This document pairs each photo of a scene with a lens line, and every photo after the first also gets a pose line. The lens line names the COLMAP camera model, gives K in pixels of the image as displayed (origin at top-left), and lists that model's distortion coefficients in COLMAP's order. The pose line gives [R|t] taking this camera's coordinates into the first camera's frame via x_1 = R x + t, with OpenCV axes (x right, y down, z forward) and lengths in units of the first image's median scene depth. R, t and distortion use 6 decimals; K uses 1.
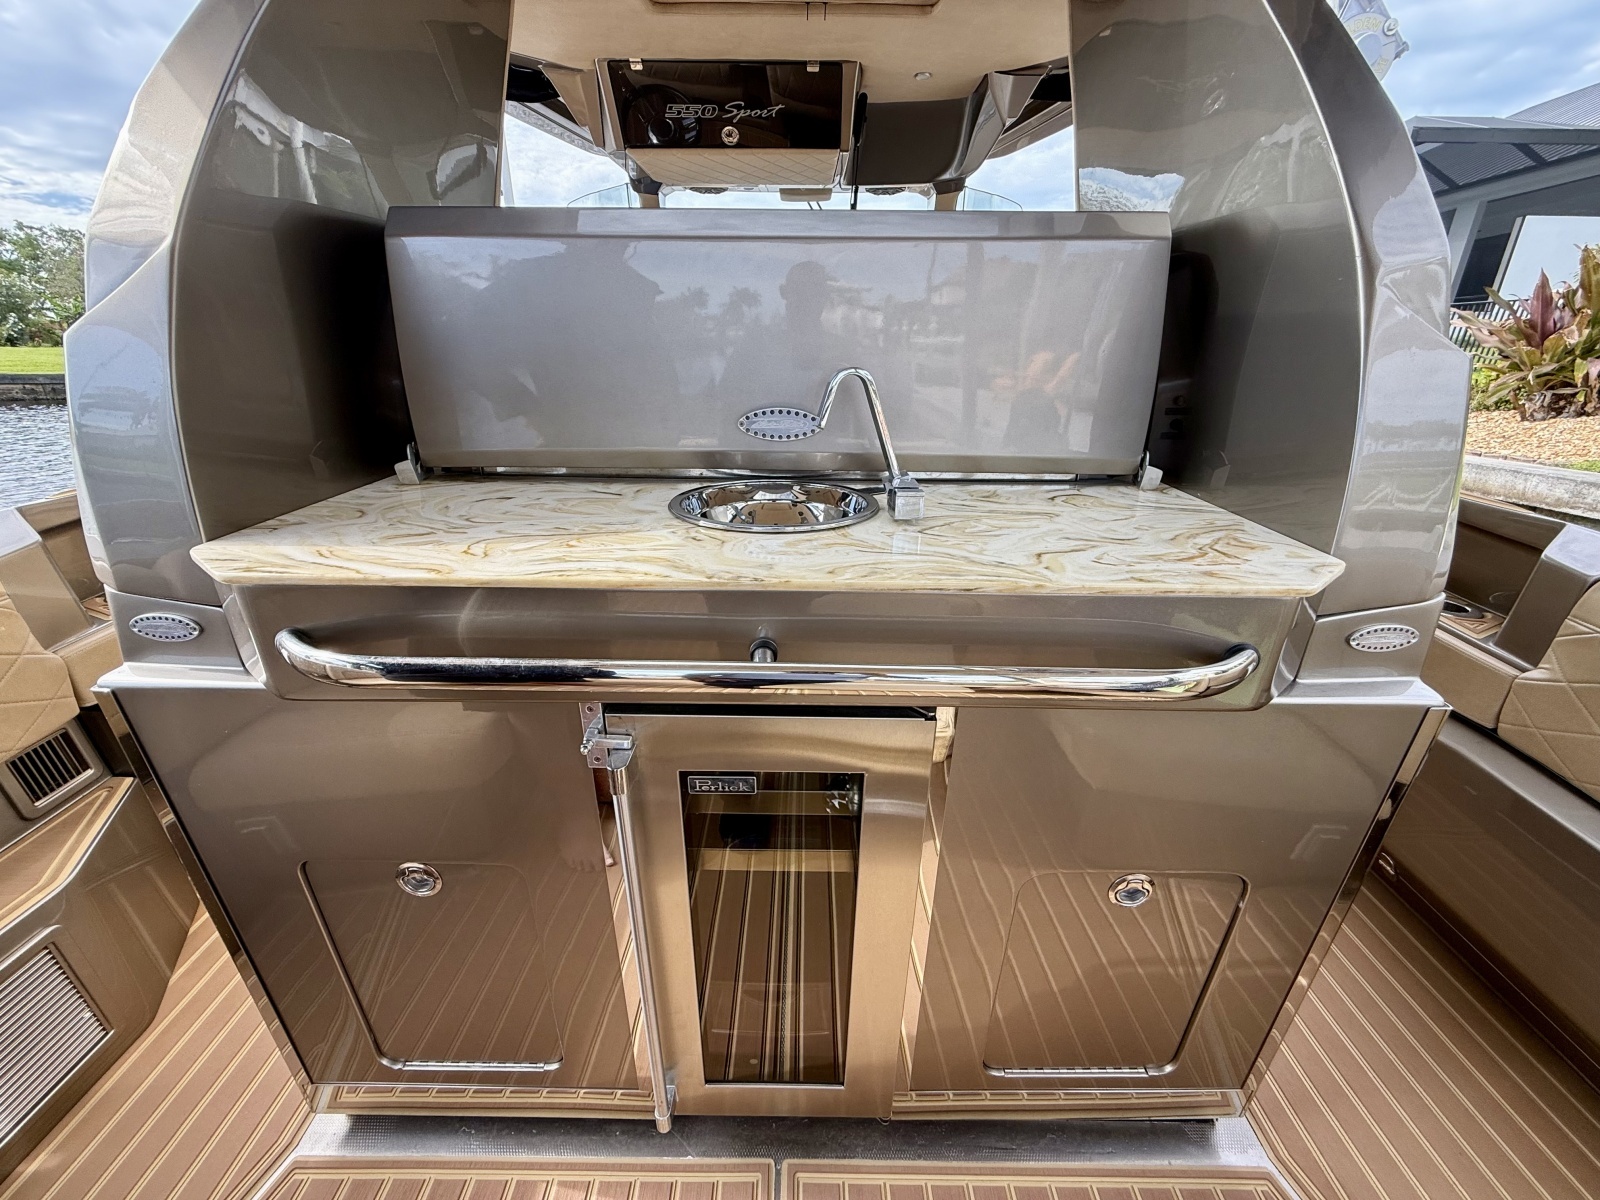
lens RADIAL K [[626.3, 0, 798.6], [0, 626.3, 605.5], [0, 0, 1]] dist [0.000020, -0.000869]
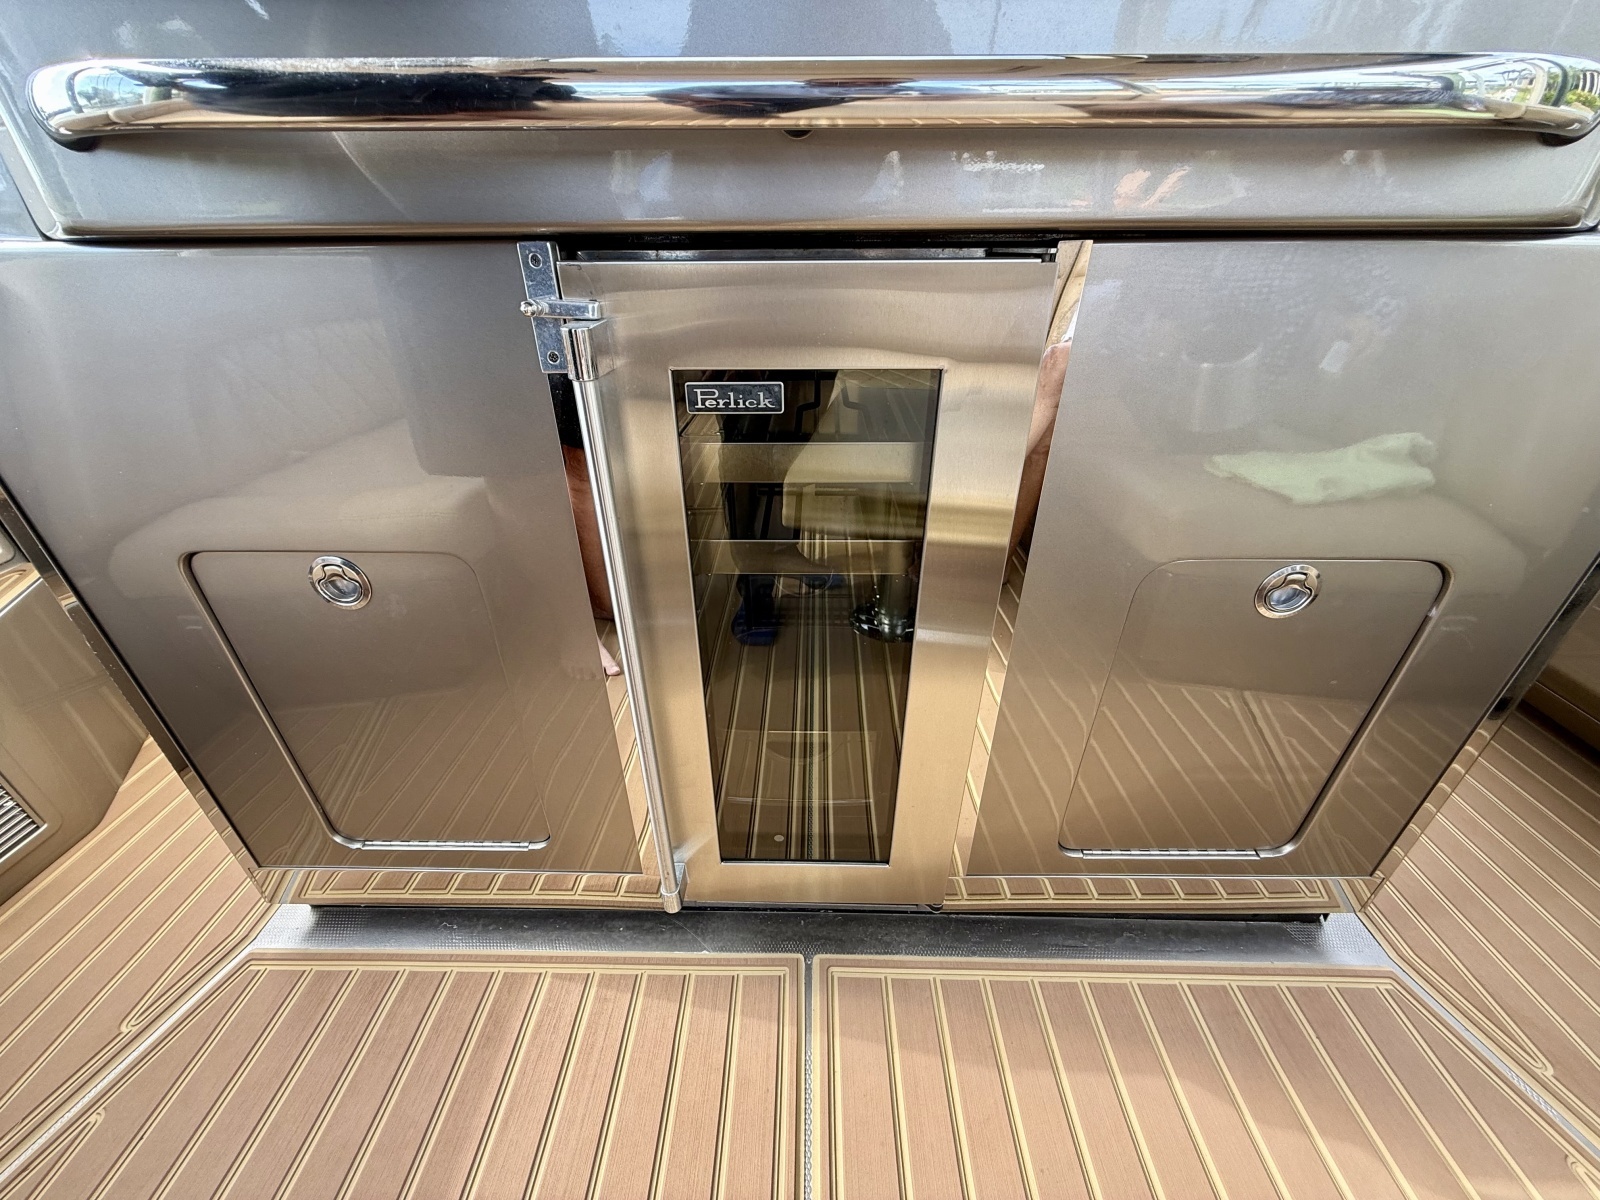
lens RADIAL K [[626.3, 0, 800.5], [0, 626.3, 597.1], [0, 0, 1]] dist [0.000020, -0.000869]
pose [[0.999856, -0.003628, -0.016569, -0.027308], [0.005445, 0.993813, 0.110934, 0.303810], [0.016064, -0.111008, 0.993690, 0.203757]]
